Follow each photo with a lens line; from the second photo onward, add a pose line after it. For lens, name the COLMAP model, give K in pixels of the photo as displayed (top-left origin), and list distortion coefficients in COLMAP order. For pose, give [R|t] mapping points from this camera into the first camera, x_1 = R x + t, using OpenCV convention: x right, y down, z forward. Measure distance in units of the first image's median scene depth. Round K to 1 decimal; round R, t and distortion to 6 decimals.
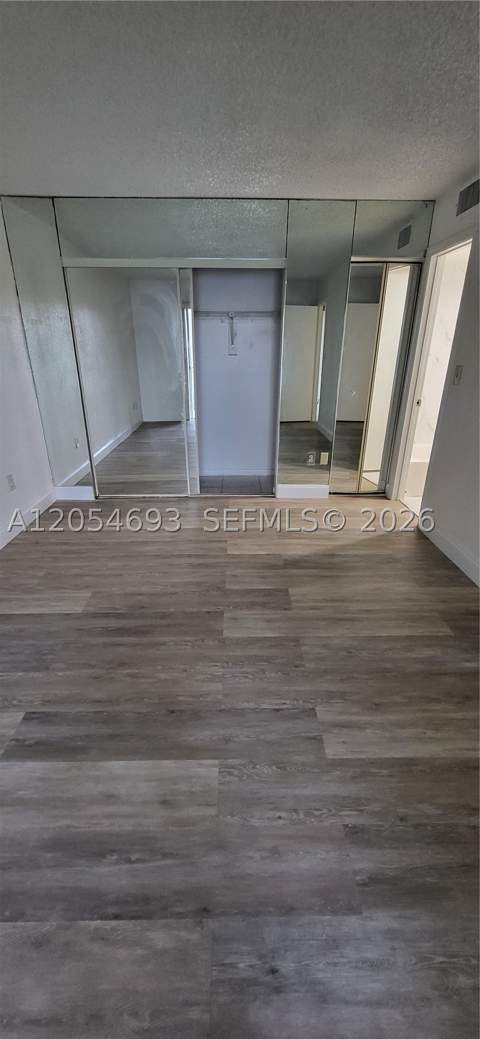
lens RADIAL K [[413.1, 0, 237.7], [0, 413.1, 526.3], [0, 0, 1]] dist [-0.000359, 0.000113]
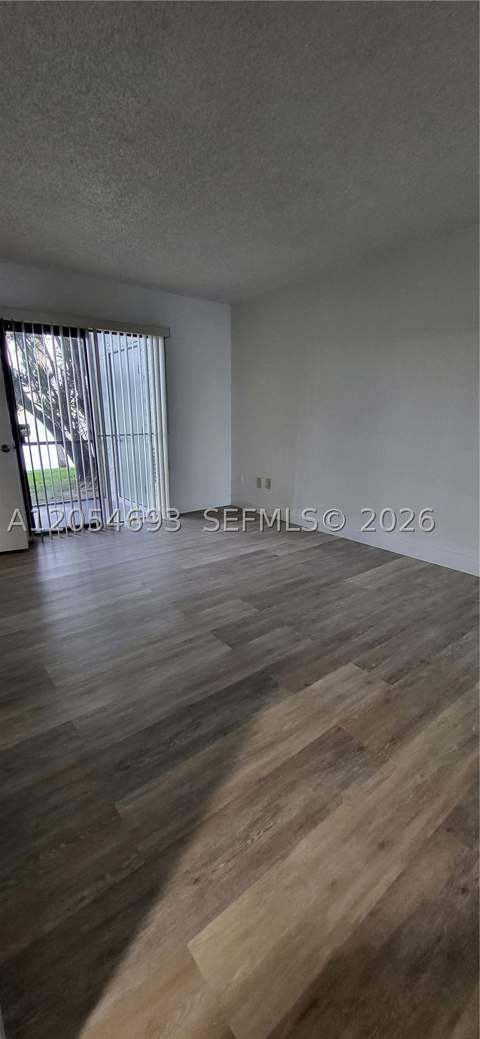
lens RADIAL K [[413.1, 0, 237.7], [0, 413.1, 526.3], [0, 0, 1]] dist [-0.000359, 0.000113]
pose [[-0.794819, 0.164295, -0.584183, 0.566793], [-0.252040, 0.786326, 0.564063, -0.525109], [0.552031, 0.595565, -0.583579, 1.358120]]
